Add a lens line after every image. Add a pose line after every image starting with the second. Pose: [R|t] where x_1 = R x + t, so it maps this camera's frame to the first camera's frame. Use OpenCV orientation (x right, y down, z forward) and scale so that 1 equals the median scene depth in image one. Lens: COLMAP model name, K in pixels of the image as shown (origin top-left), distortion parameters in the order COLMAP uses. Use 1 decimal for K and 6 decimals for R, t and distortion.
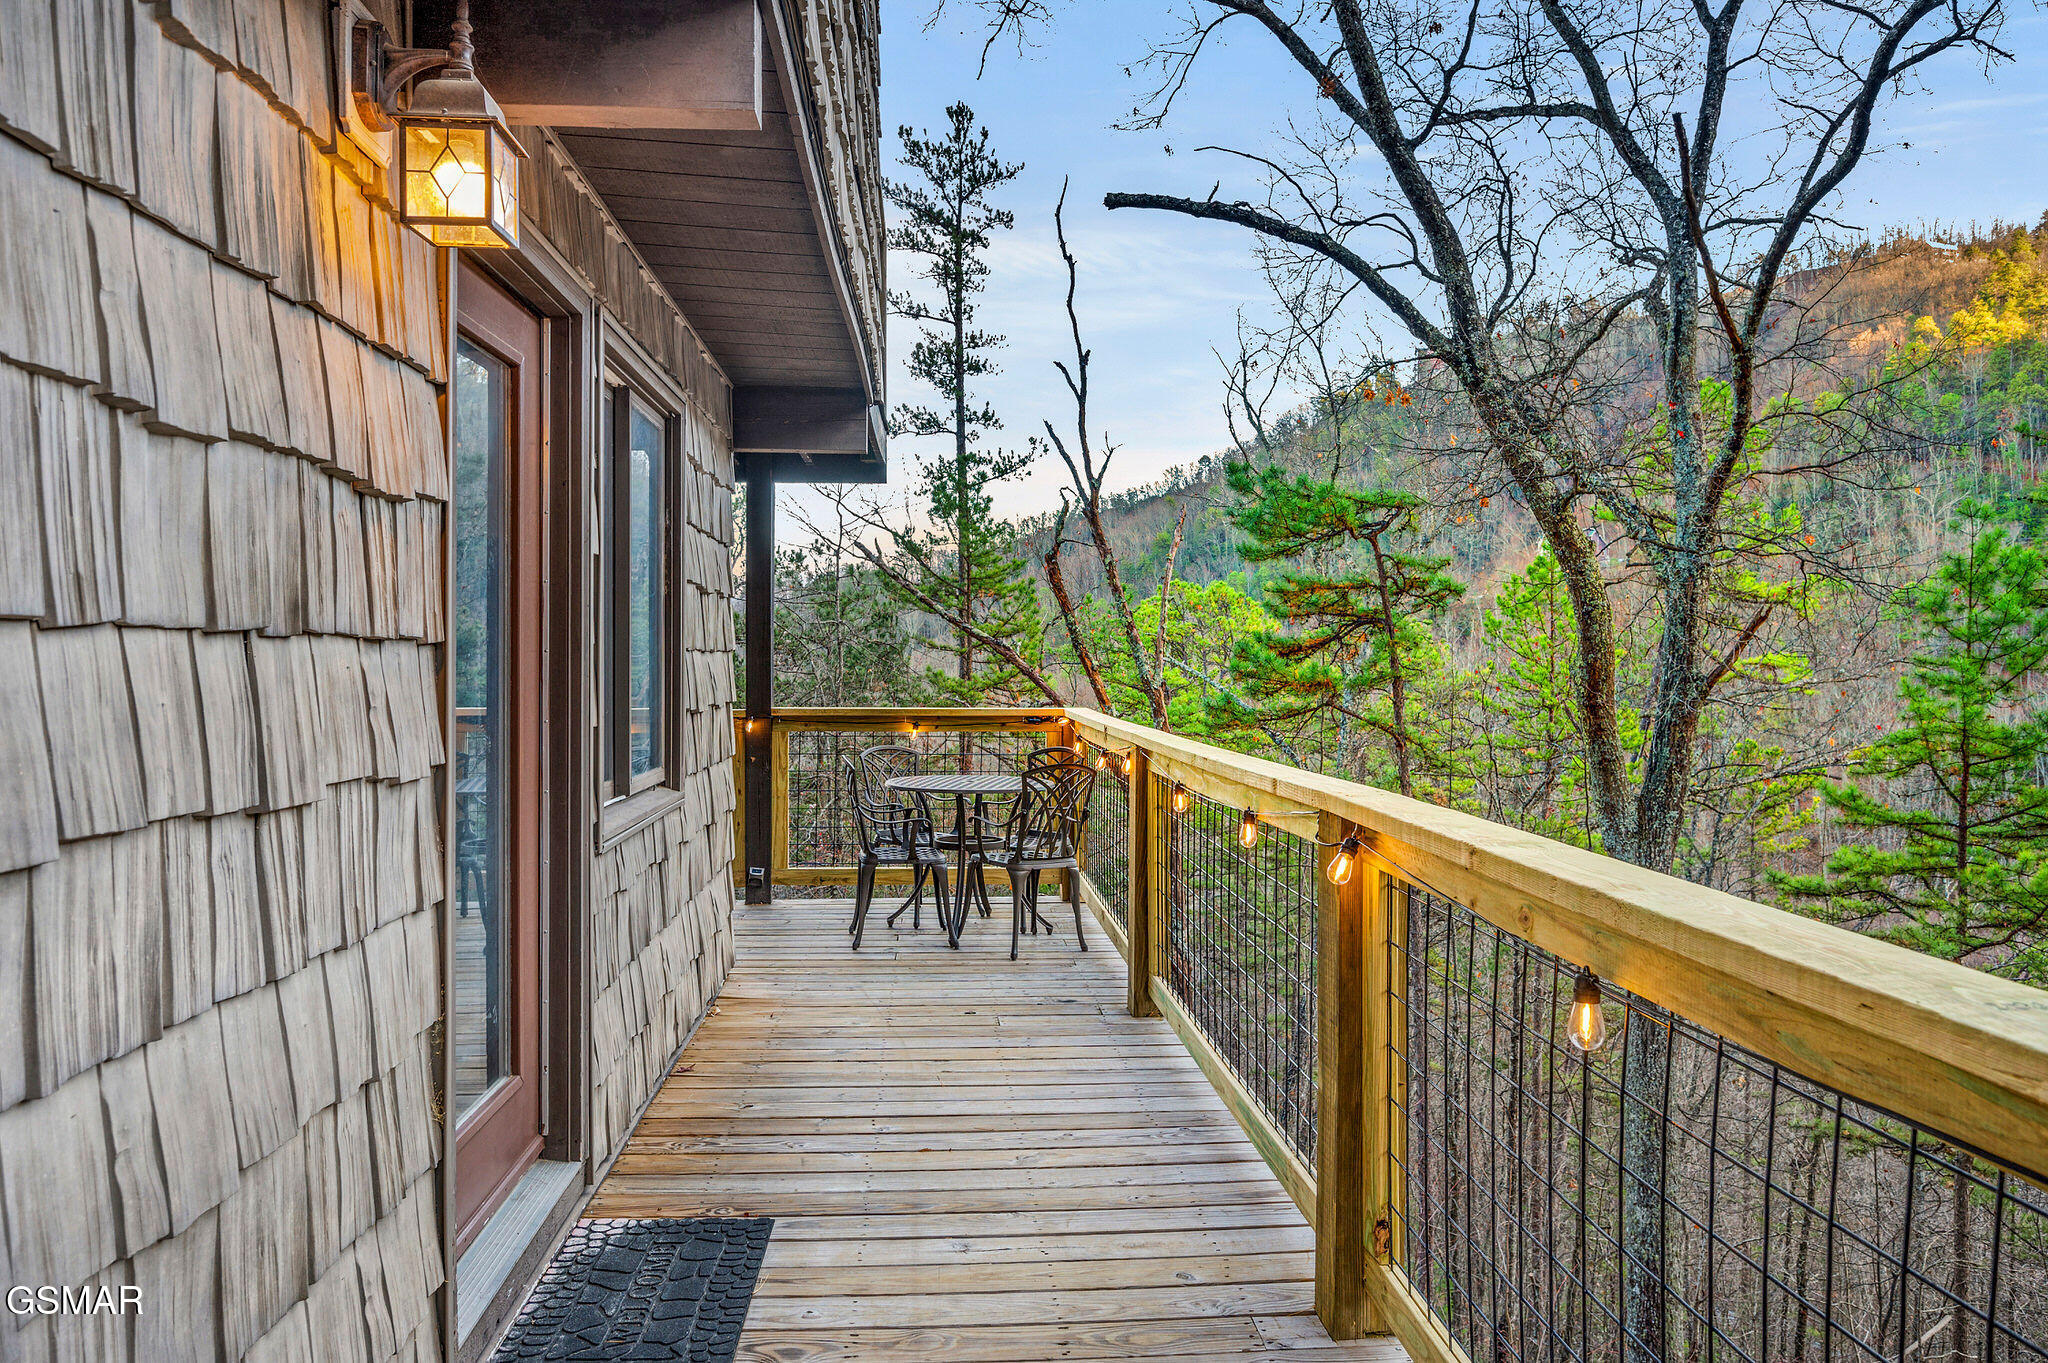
lens RADIAL K [[1358.3, 0, 1025.8], [0, 1358.3, 673.3], [0, 0, 1]] dist [0.011960, 0.001132]
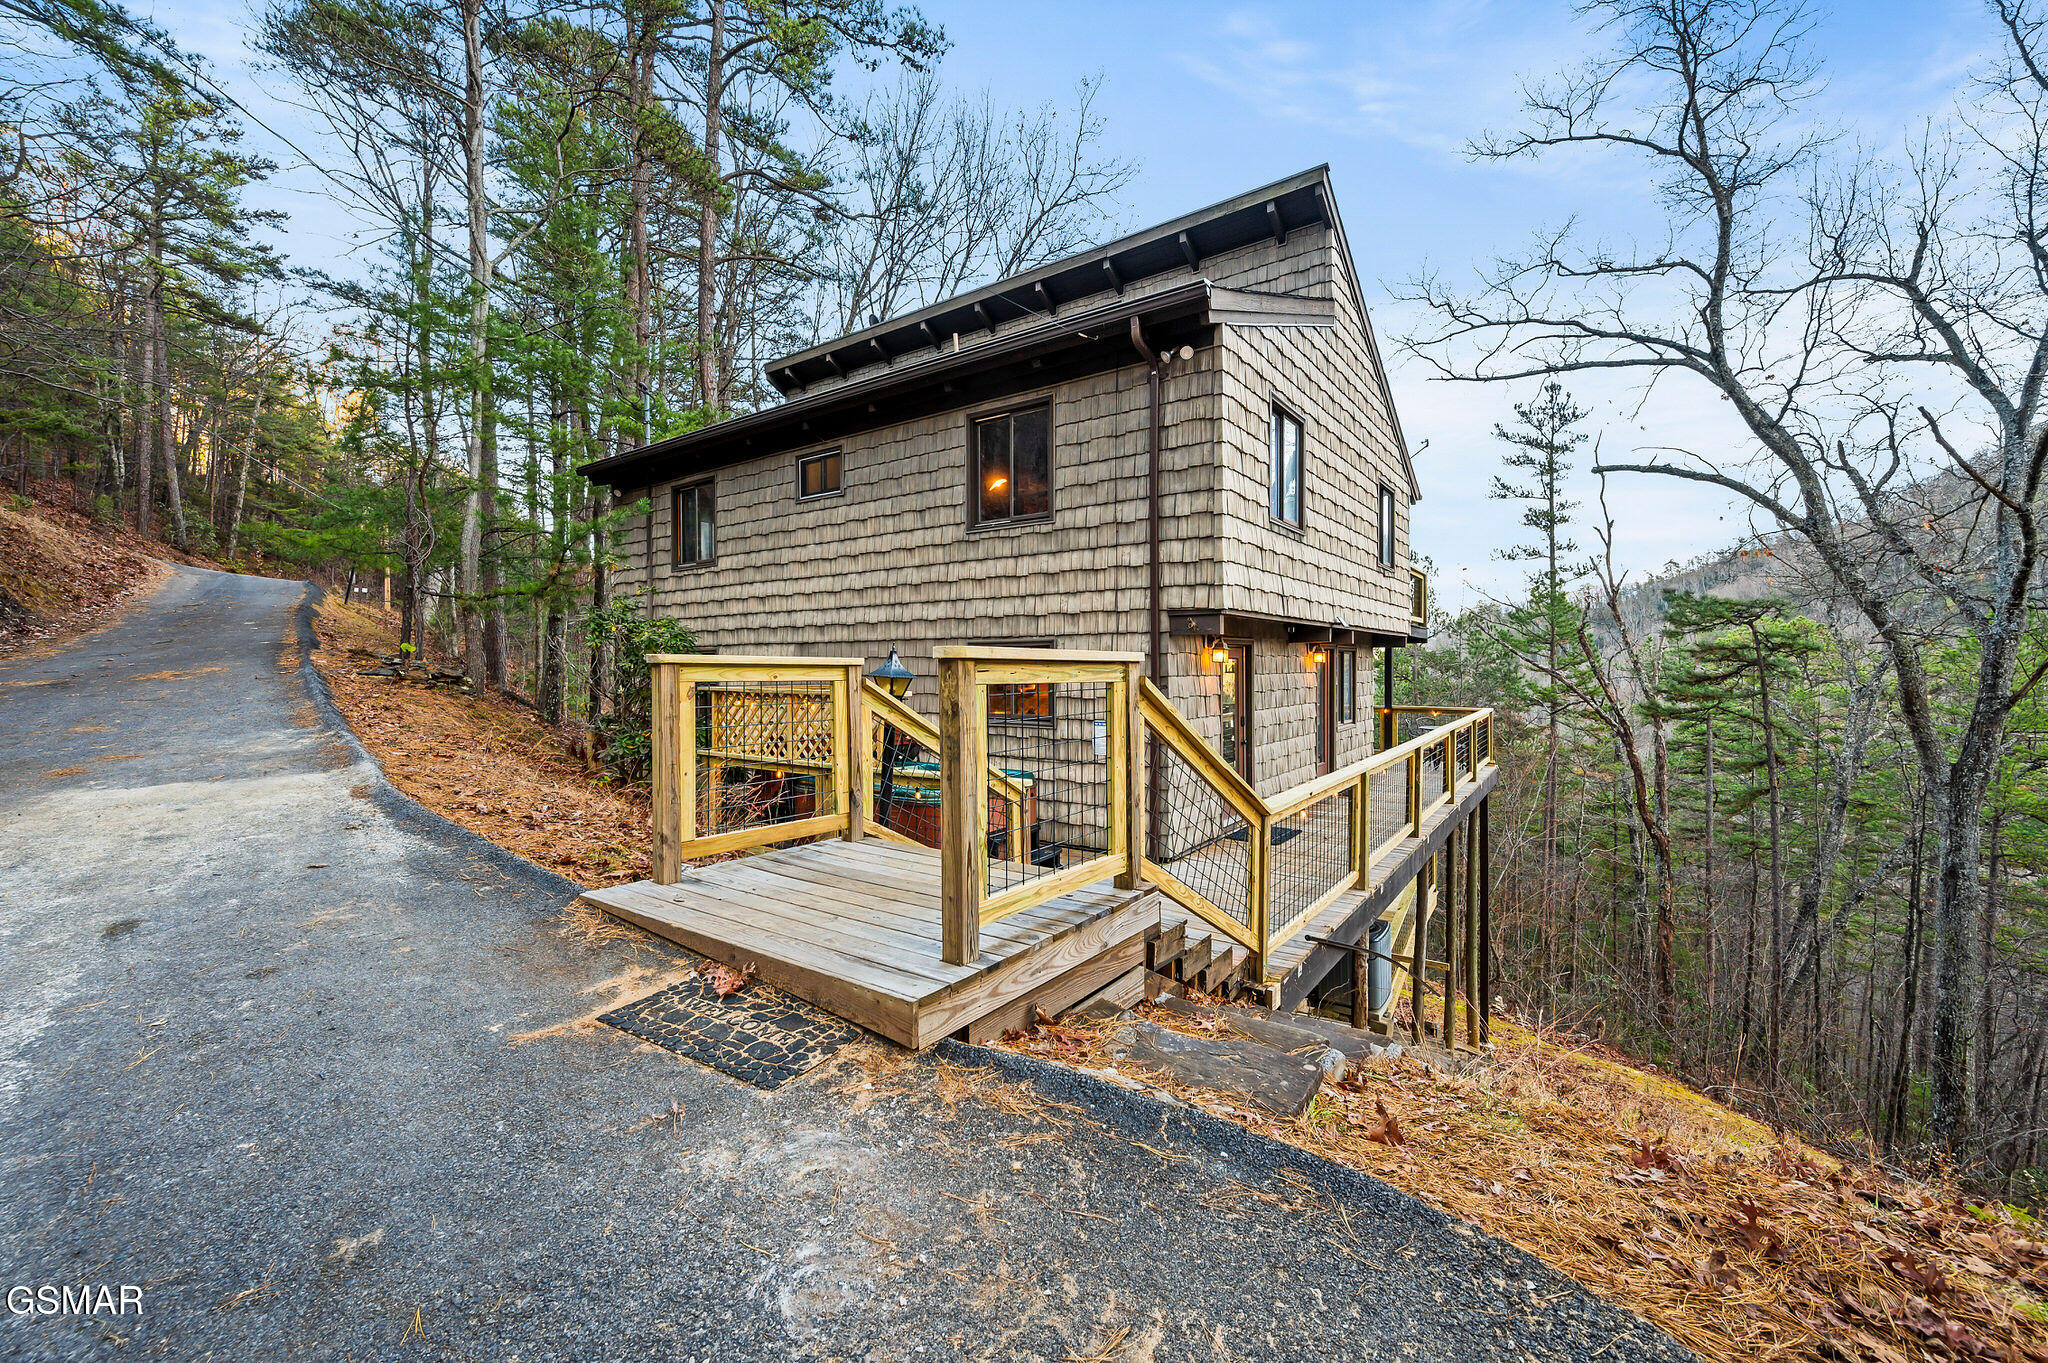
lens RADIAL K [[812.9, 0, 1023.1], [0, 812.9, 671.7], [0, 0, 1]] dist [-0.003163, 0.000997]
pose [[0.760939, 0.000400, -0.648823, 0.161184], [0.001424, 0.999996, 0.002286, -0.024691], [0.648821, -0.002664, 0.760936, -0.443199]]
